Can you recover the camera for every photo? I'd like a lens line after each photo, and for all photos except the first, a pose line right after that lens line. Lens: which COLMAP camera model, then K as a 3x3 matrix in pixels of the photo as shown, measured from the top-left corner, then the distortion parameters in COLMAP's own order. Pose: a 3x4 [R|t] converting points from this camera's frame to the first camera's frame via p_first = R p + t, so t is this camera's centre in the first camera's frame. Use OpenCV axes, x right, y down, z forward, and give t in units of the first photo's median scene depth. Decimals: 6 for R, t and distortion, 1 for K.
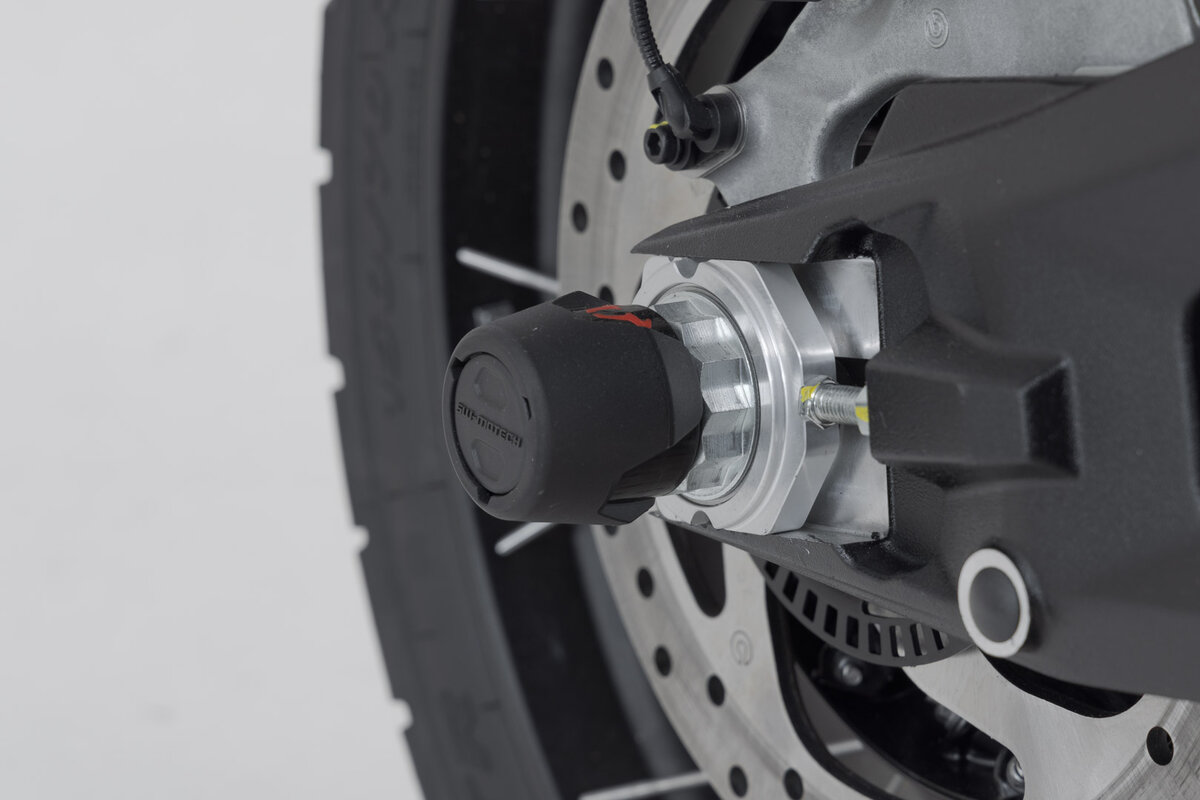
lens RADIAL K [[3567.0, 0, 600.0], [0, 3567.0, 400.0], [0, 0, 1]] dist [0.125580, -1.283414]
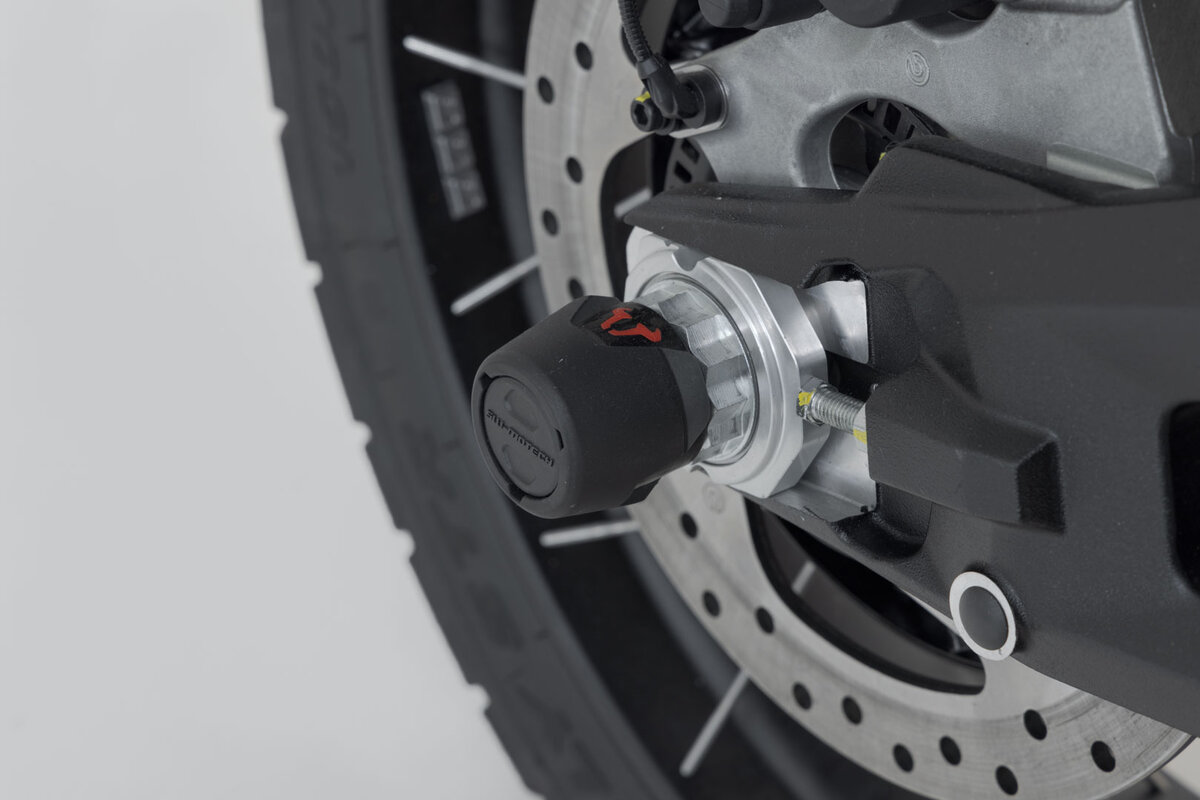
lens RADIAL K [[3567.0, 0, 600.0], [0, 3567.0, 400.0], [0, 0, 1]] dist [0.125580, -1.283414]
pose [[0.995965, -0.052358, 0.072887, -0.085360], [0.029383, 0.957651, 0.286427, -0.317025], [-0.084797, -0.283130, 0.955326, -0.058515]]
